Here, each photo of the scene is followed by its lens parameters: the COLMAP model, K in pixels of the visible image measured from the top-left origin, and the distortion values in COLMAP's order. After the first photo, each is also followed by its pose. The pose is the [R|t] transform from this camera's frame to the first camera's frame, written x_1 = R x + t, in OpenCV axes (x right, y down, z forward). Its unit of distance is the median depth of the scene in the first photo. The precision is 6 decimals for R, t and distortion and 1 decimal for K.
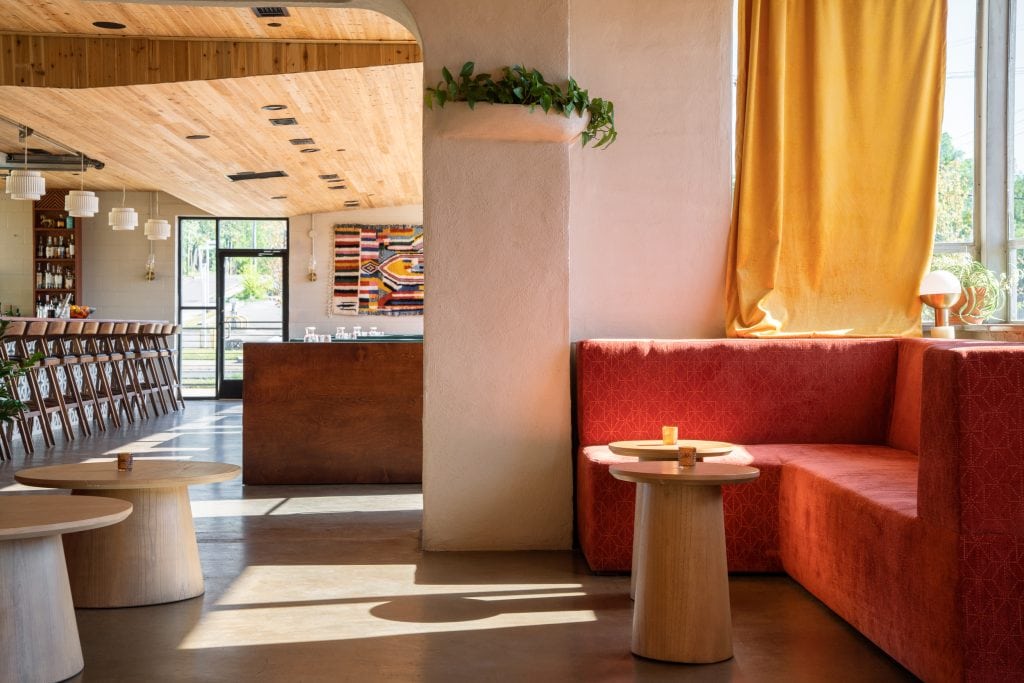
lens RADIAL K [[1235.5, 0, 518.6], [0, 1235.5, 311.0], [0, 0, 1]] dist [0.073259, 0.000000]
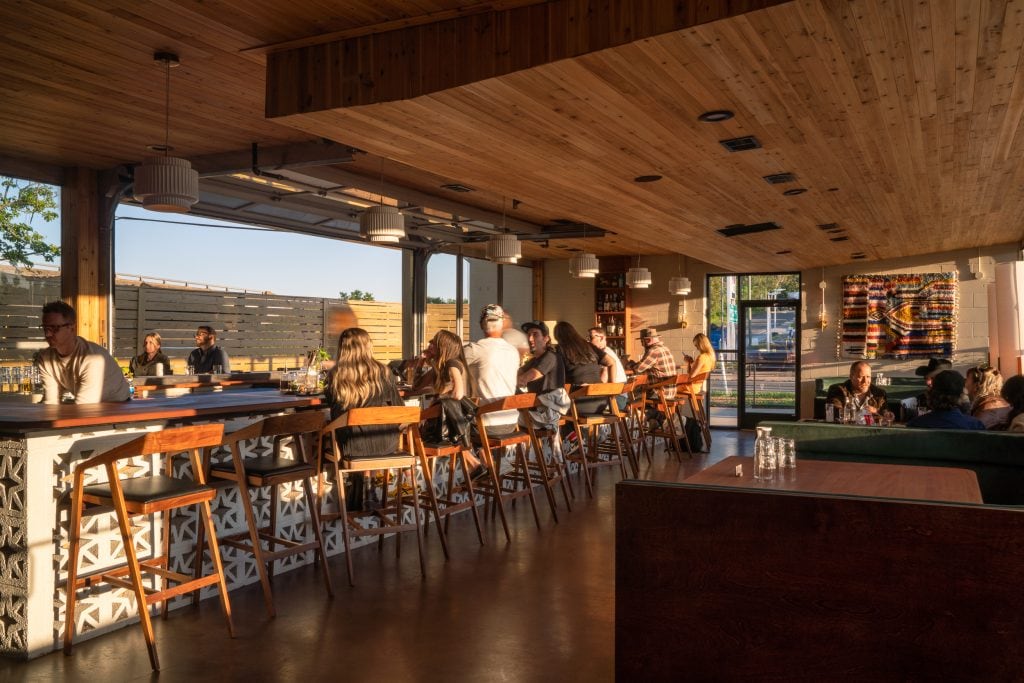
lens RADIAL K [[838.2, 0, 519.0], [0, 838.2, 342.5], [0, 0, 1]] dist [-0.048904, 0.041783]
pose [[0.860716, 0.001755, -0.509083, -0.080852], [0.000703, 0.999989, 0.004635, -0.058026], [0.509085, -0.004347, 0.860705, 0.872056]]
